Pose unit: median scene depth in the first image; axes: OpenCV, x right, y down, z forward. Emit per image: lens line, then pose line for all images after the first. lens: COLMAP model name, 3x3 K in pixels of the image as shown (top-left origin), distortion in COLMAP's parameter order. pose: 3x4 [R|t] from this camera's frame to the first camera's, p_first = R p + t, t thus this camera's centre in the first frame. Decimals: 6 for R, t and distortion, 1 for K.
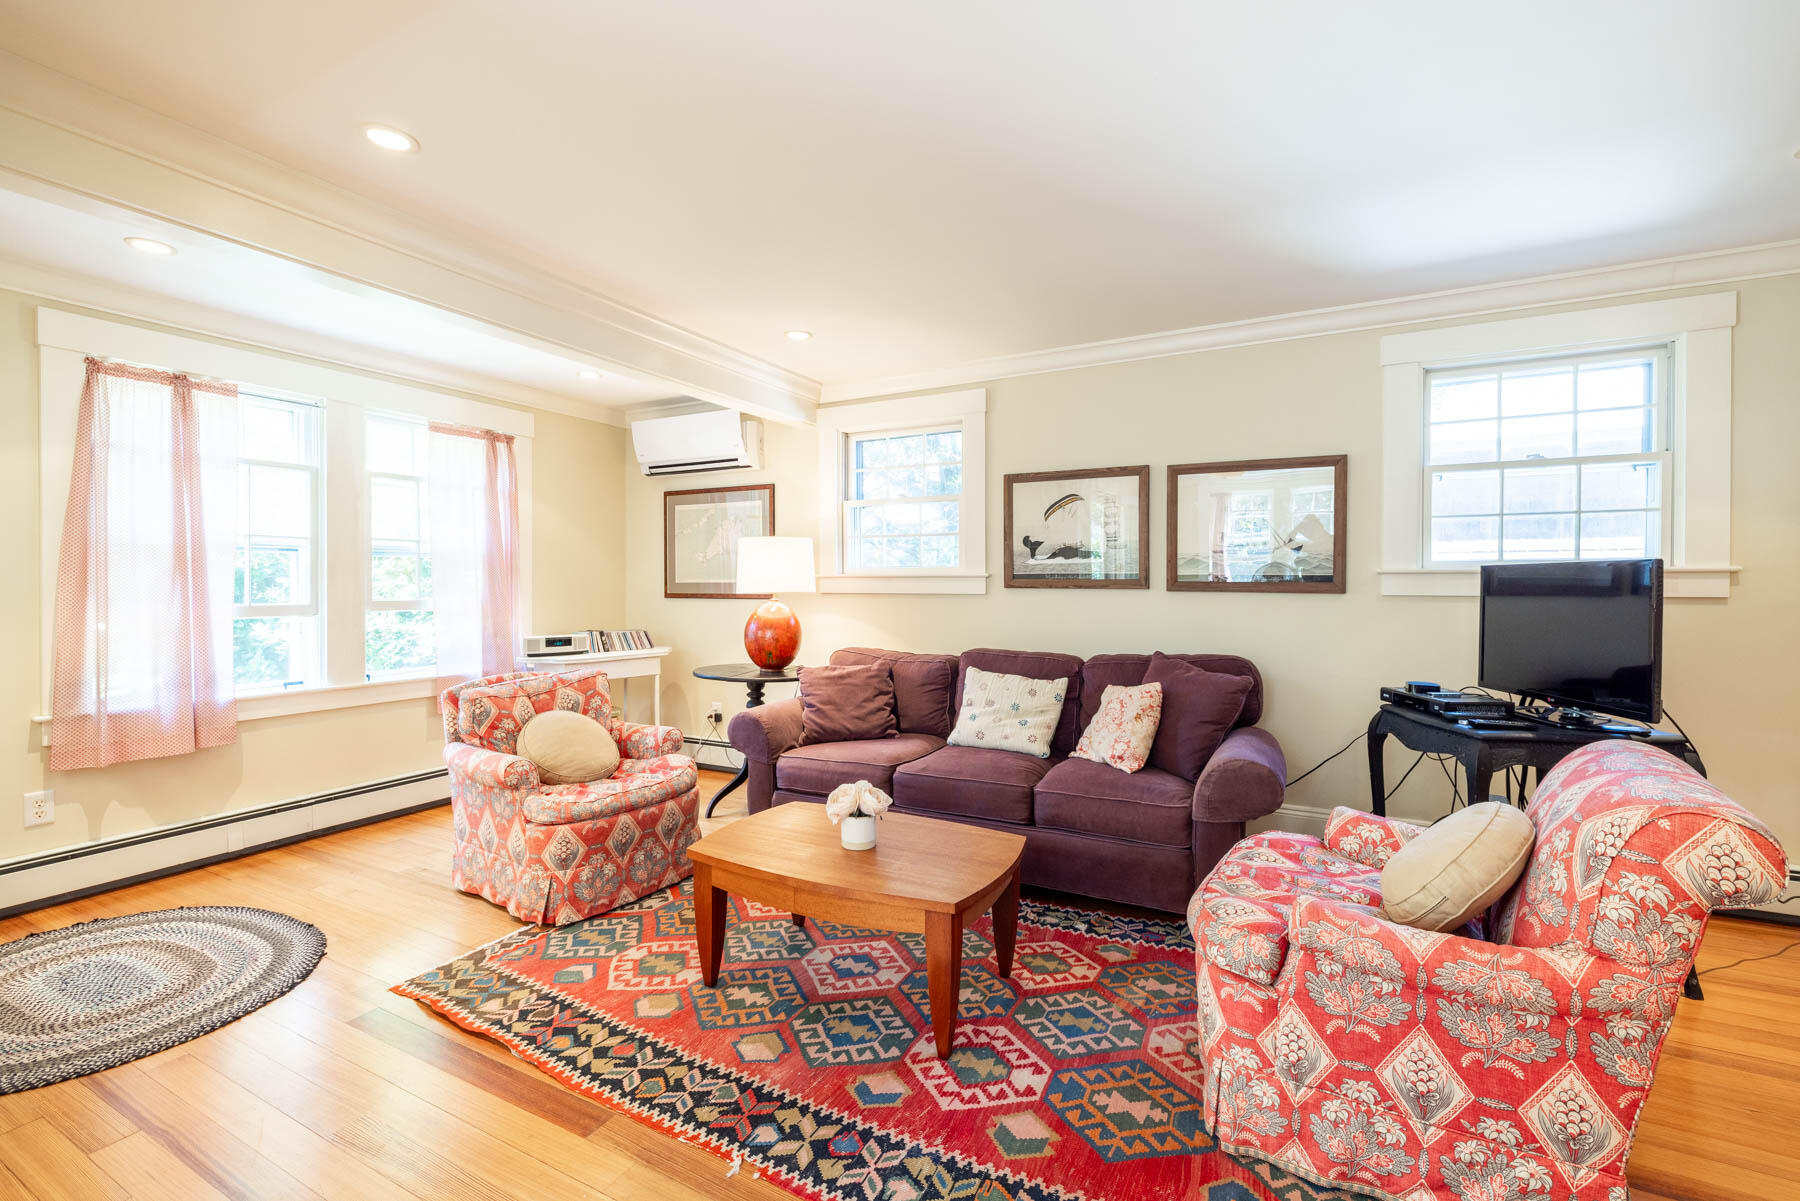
lens RADIAL K [[796.6, 0, 907.2], [0, 796.6, 593.4], [0, 0, 1]] dist [0.002187, 0.000119]
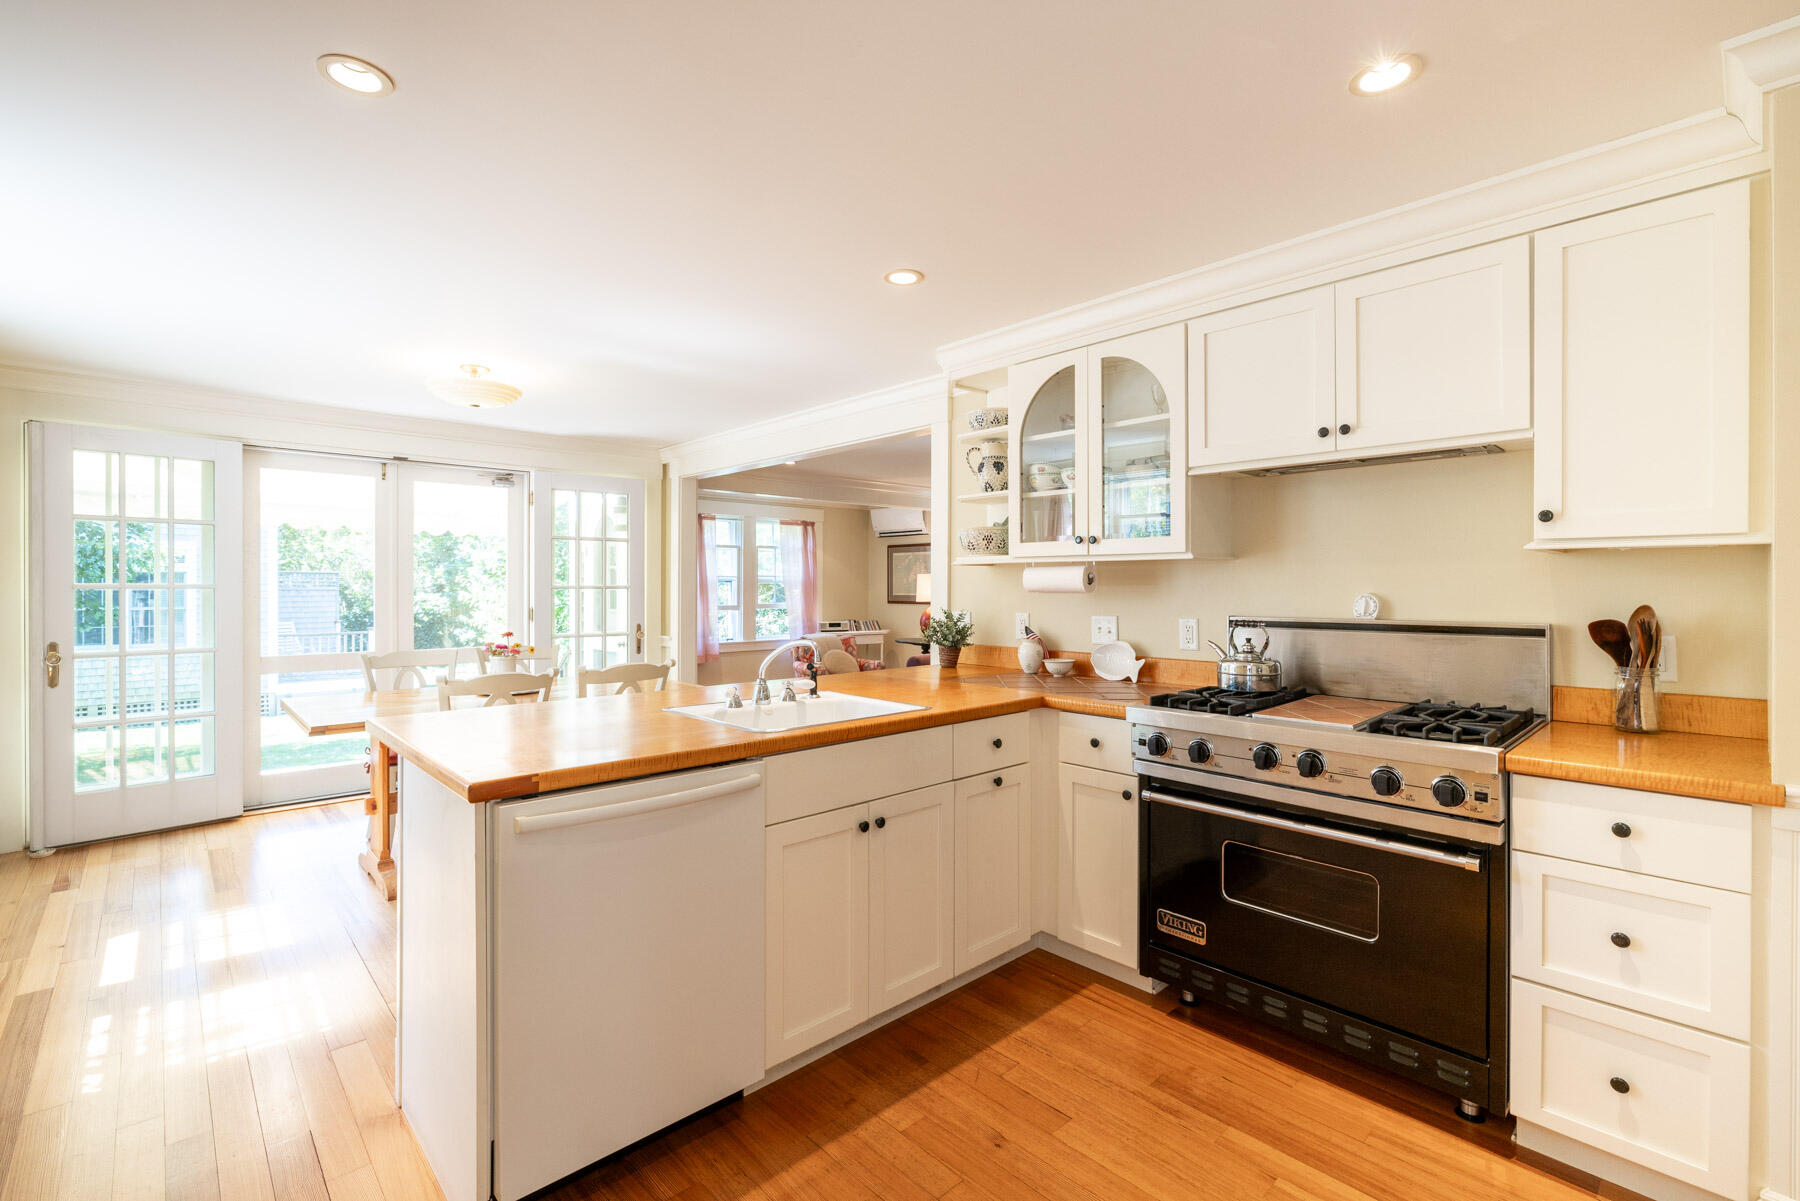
lens RADIAL K [[806.7, 0, 901.8], [0, 806.7, 595.5], [0, 0, 1]] dist [-0.000099, 0.000000]
pose [[0.949107, 0.002704, -0.314943, 0.368257], [-0.004381, 0.999980, -0.004616, -0.004629], [0.314924, 0.005761, 0.949099, -0.890198]]
